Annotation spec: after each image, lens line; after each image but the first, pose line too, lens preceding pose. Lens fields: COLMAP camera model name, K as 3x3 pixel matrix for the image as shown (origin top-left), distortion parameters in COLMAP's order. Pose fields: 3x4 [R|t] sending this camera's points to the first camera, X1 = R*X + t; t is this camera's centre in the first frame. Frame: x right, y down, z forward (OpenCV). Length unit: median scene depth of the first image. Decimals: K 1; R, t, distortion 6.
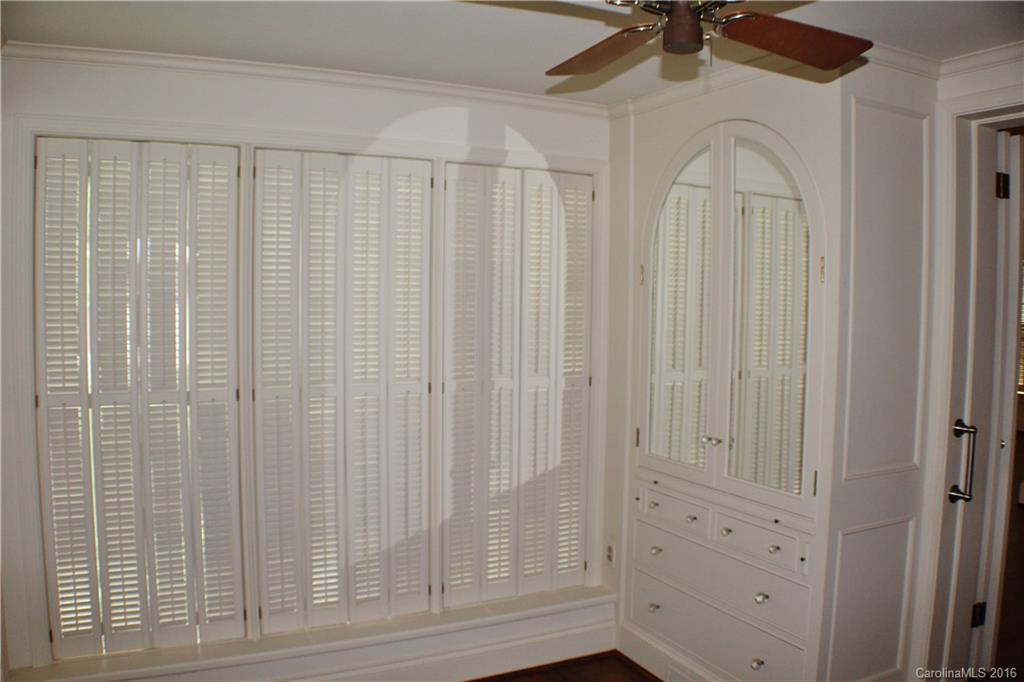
lens RADIAL K [[829.6, 0, 512.0], [0, 829.6, 341.0], [0, 0, 1]] dist [-0.179852, 0.001859]
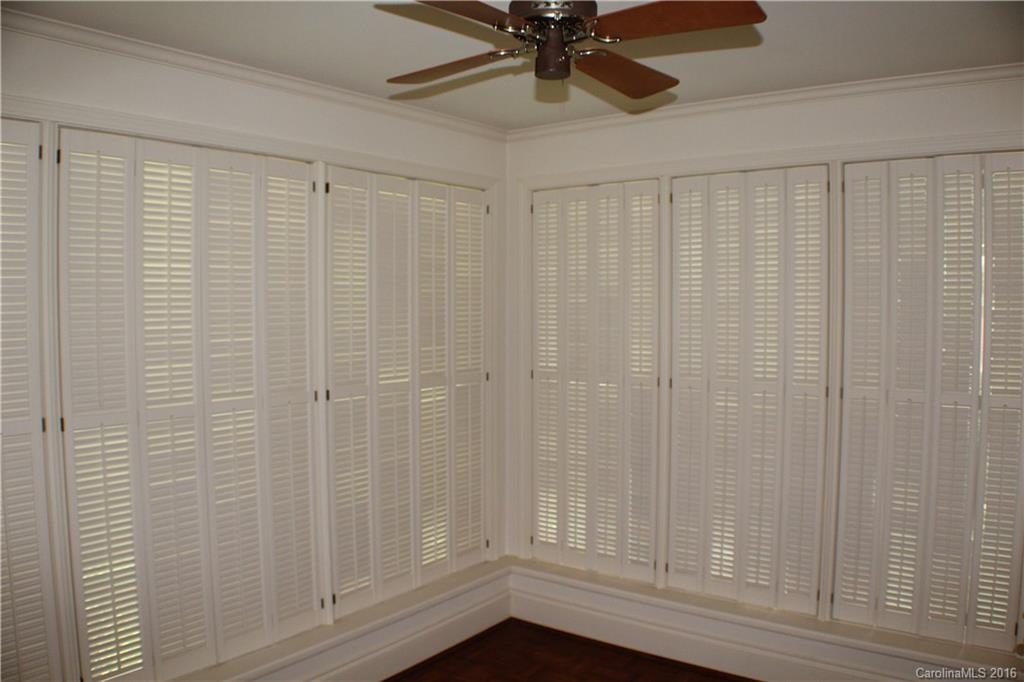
lens RADIAL K [[829.6, 0, 512.0], [0, 829.6, 341.0], [0, 0, 1]] dist [-0.179852, 0.001859]
pose [[0.422403, 0.025172, -0.906058, 0.651994], [-0.041522, 0.999102, 0.008399, 0.003390], [0.905456, 0.034074, 0.423069, 0.258432]]
